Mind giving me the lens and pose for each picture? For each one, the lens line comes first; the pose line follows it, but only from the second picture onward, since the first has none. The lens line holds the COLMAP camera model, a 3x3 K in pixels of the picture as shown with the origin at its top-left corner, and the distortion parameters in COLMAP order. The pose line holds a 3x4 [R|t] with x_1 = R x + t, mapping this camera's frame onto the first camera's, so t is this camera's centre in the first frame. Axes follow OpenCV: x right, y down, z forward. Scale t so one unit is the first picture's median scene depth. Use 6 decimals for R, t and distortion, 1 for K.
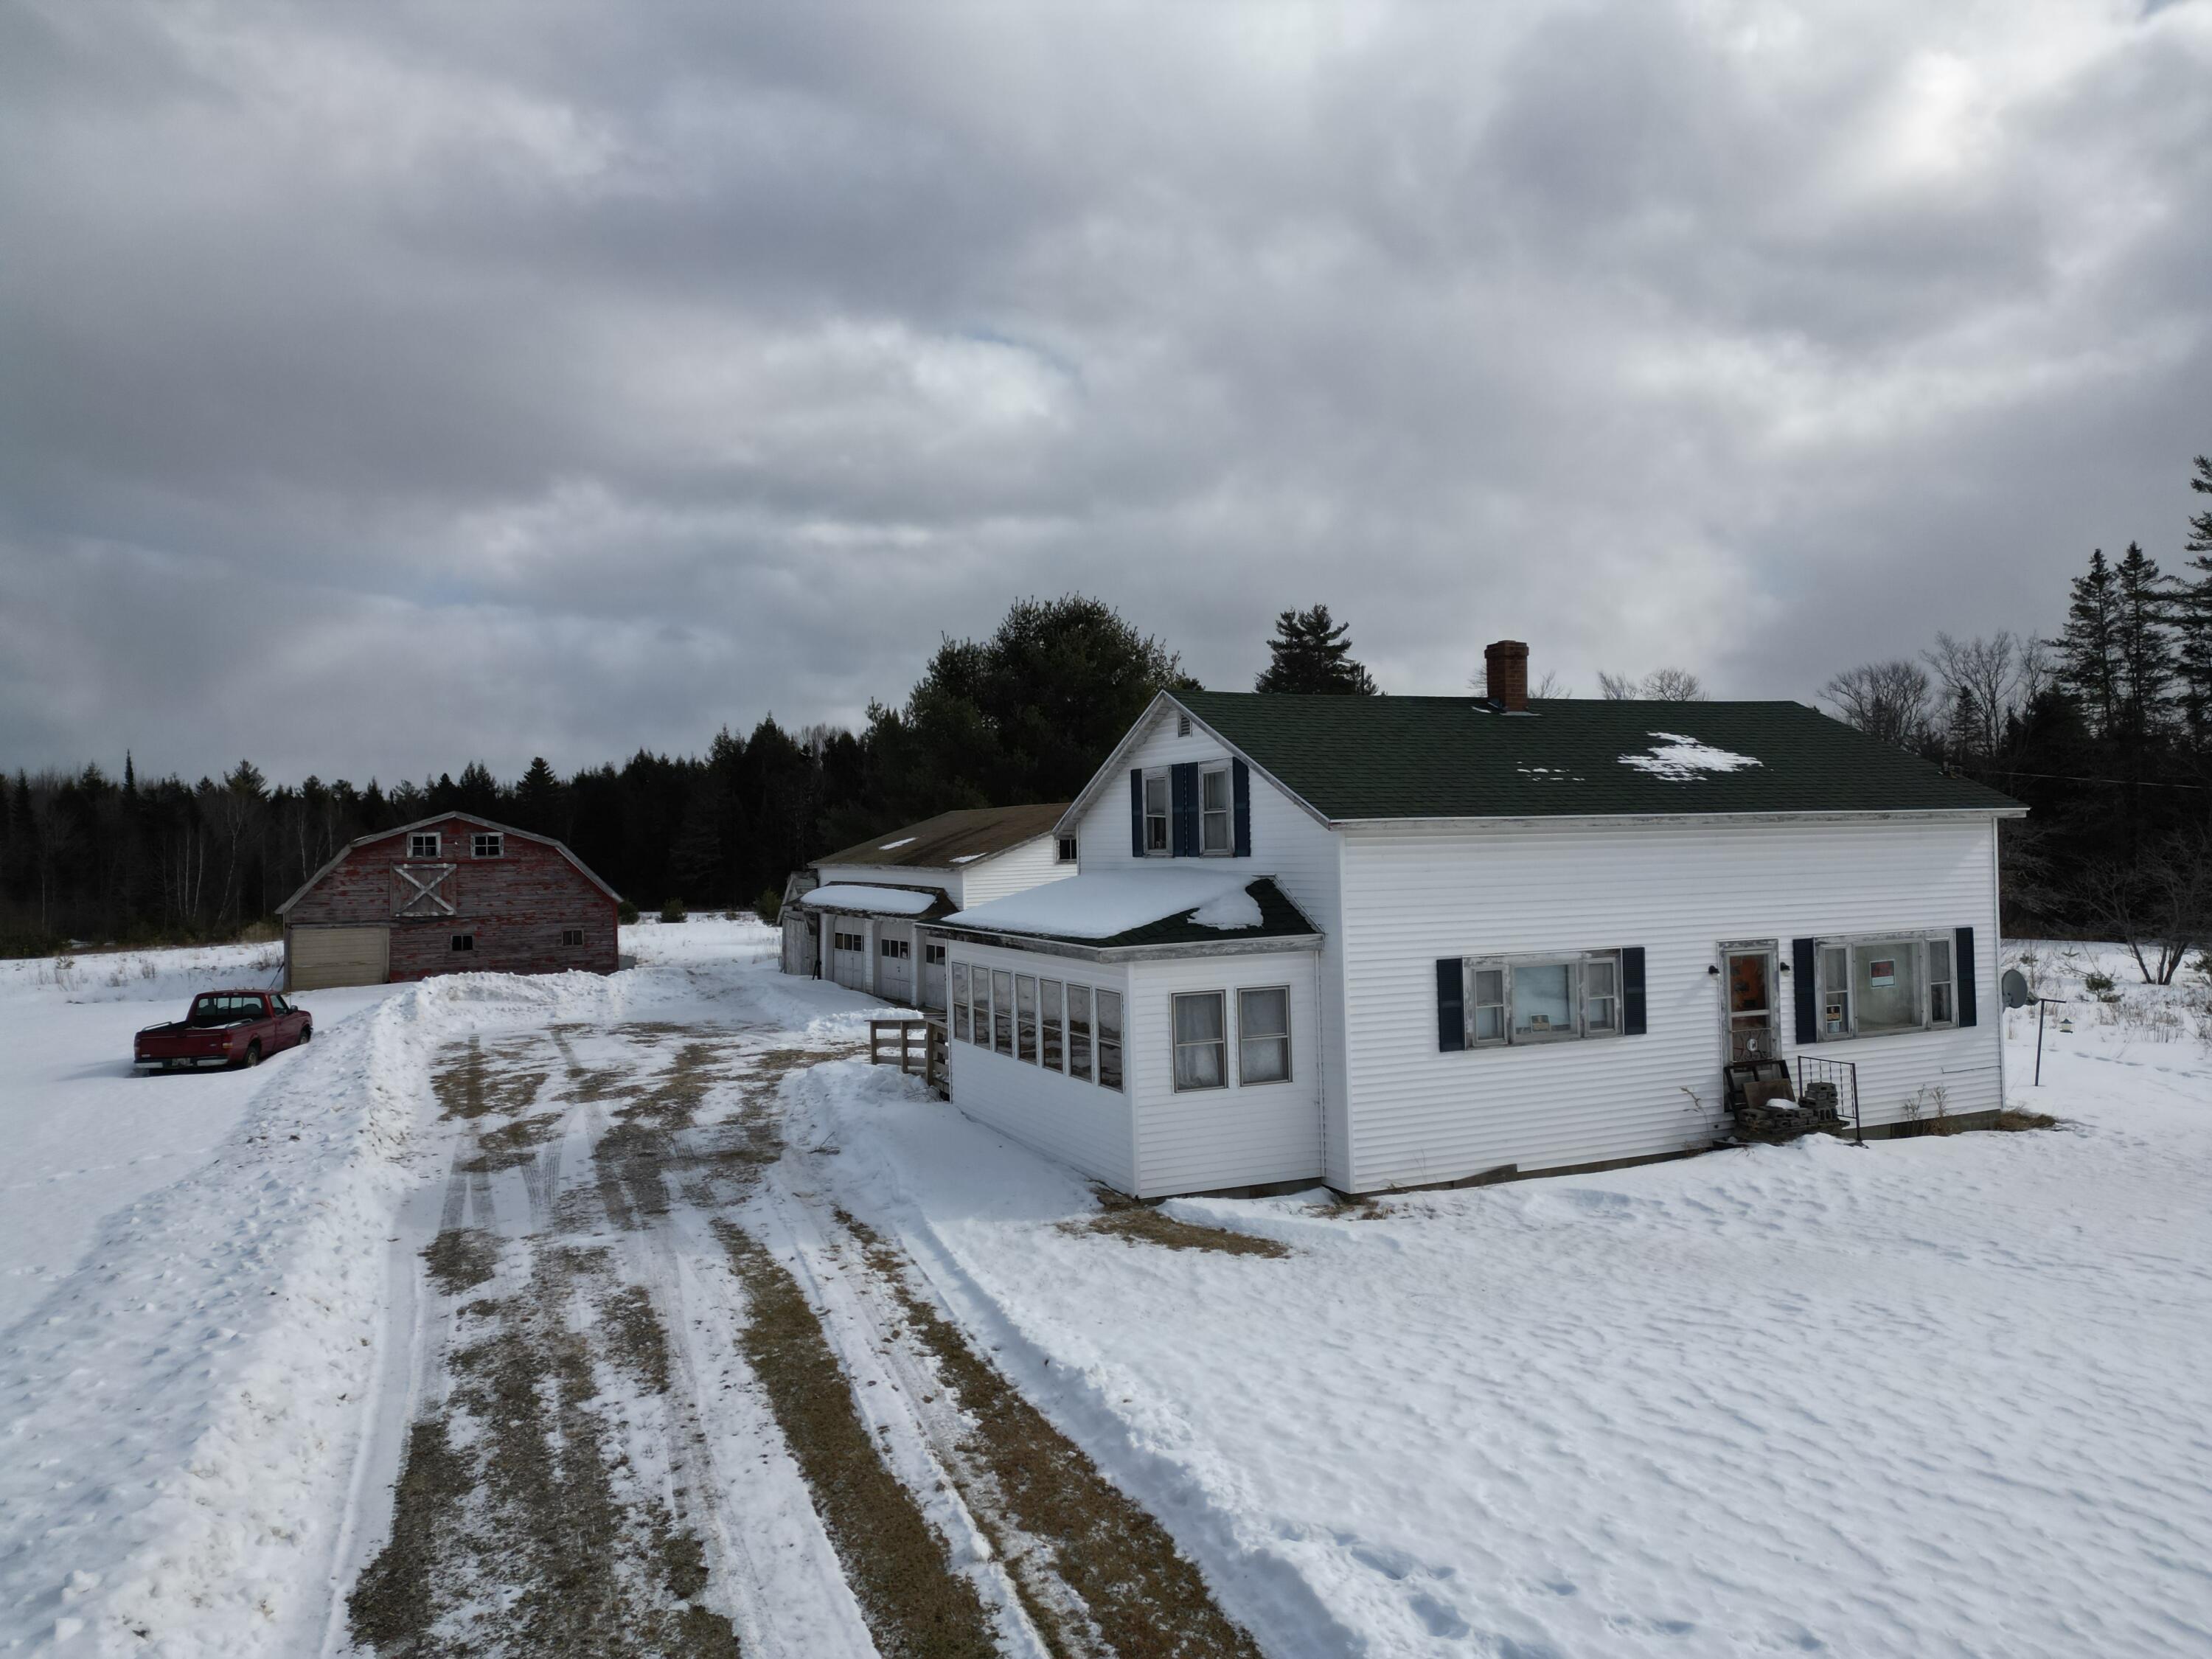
lens RADIAL K [[1572.8, 0, 1110.7], [0, 1572.8, 823.7], [0, 0, 1]] dist [0.062992, -0.000693]
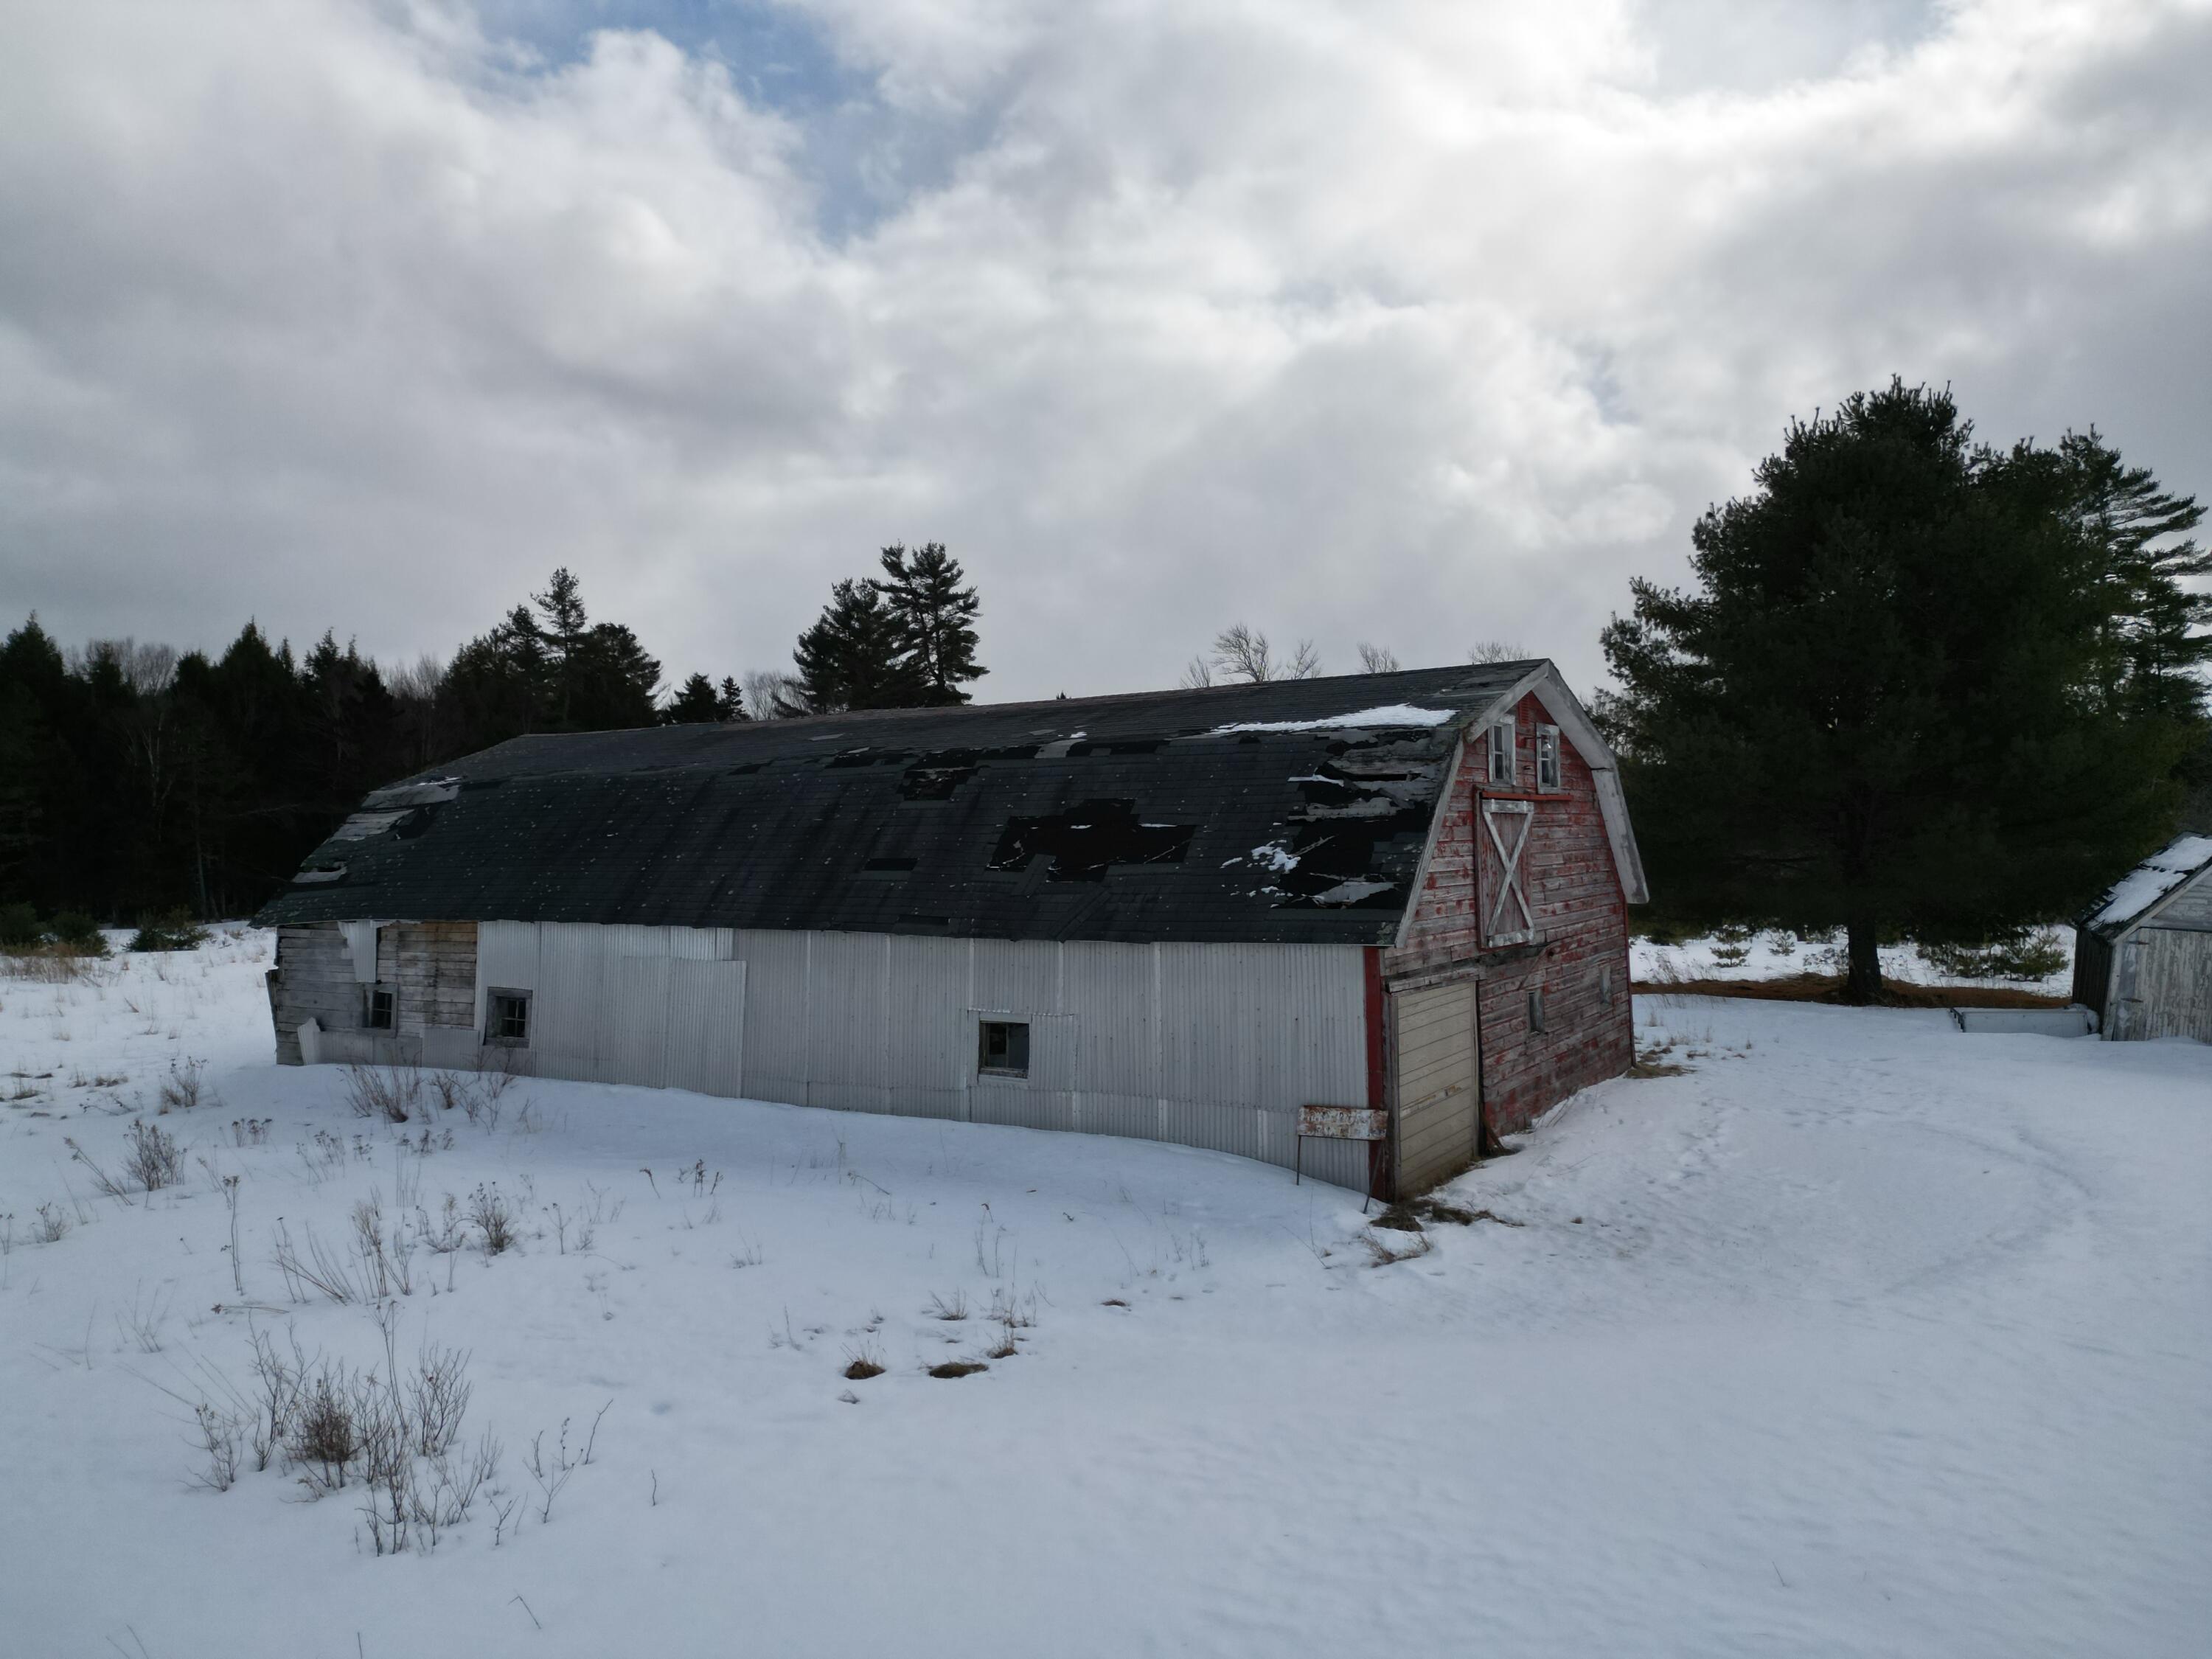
lens RADIAL K [[1572.8, 0, 1110.7], [0, 1572.8, 823.7], [0, 0, 1]] dist [0.062992, -0.000693]
pose [[0.837633, 0.016198, 0.545993, -0.321756], [-0.016402, 0.999855, -0.004501, 0.015432], [-0.545987, -0.005185, 0.837778, 0.342304]]
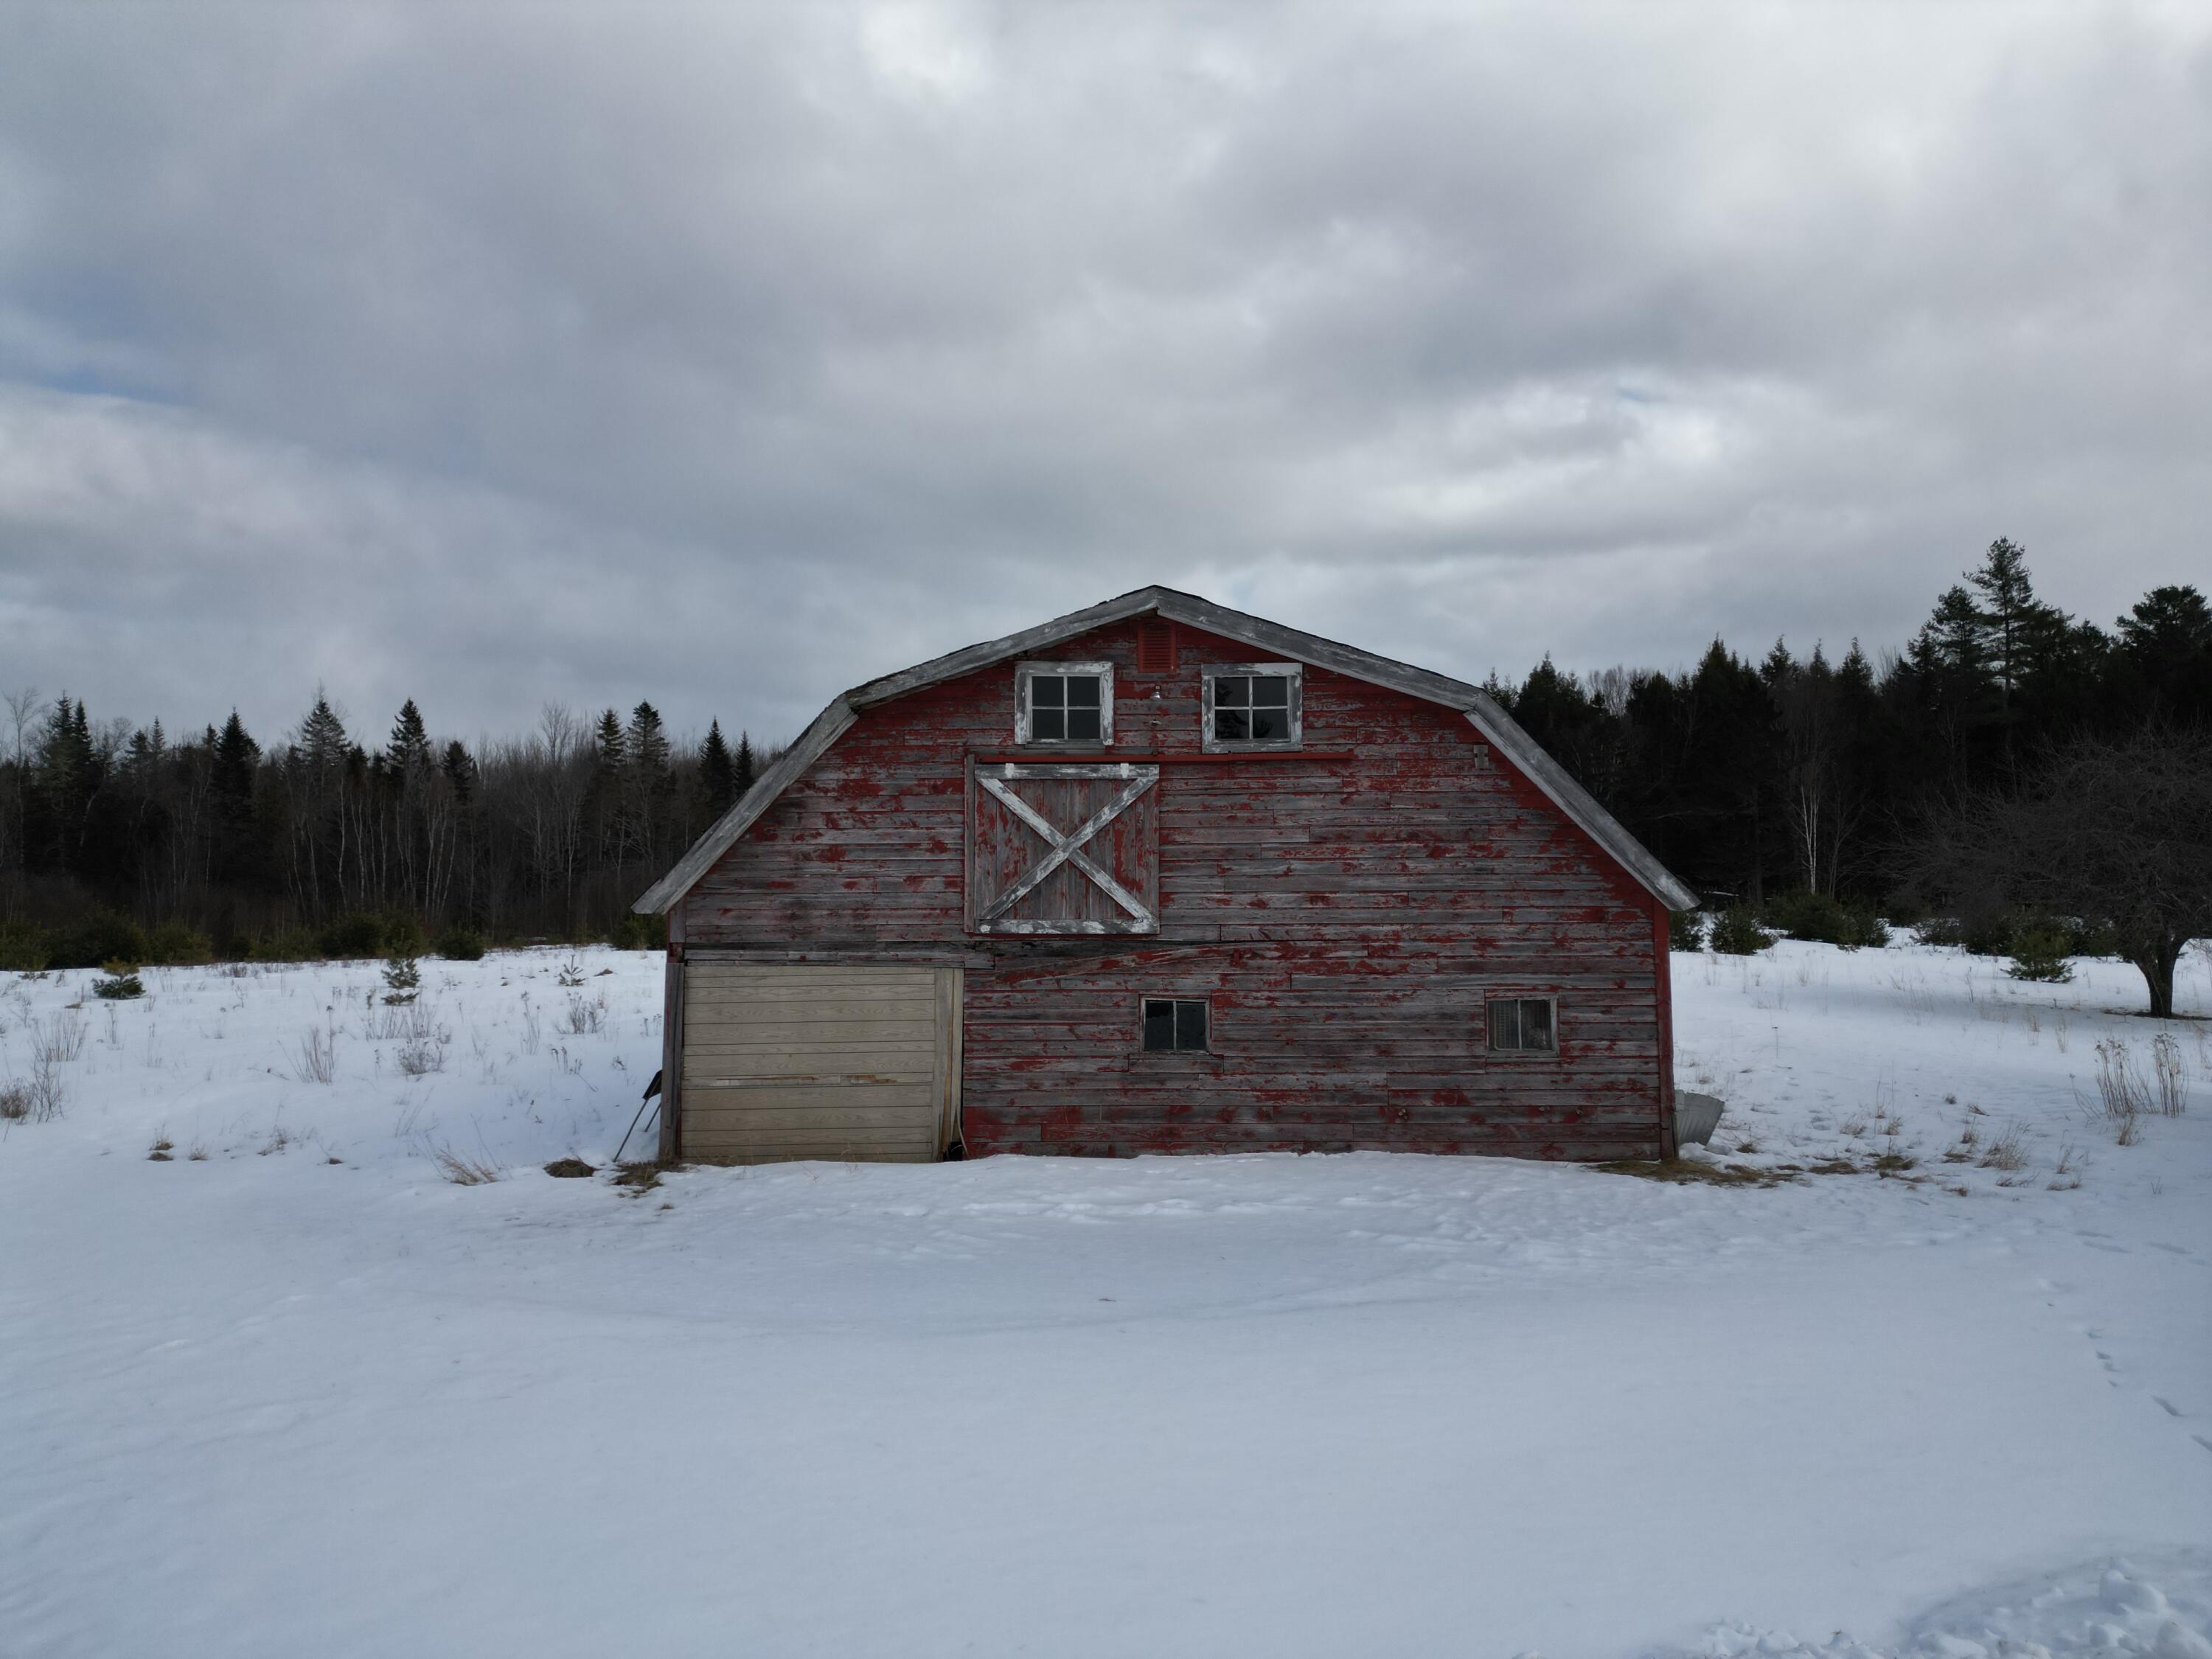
lens RADIAL K [[1572.8, 0, 1110.7], [0, 1572.8, 823.7], [0, 0, 1]] dist [0.062992, -0.000693]
pose [[0.908002, 0.008197, -0.418885, -0.135528], [-0.006987, 0.999966, 0.004424, 0.016200], [0.418907, -0.001090, 0.908029, 0.333477]]
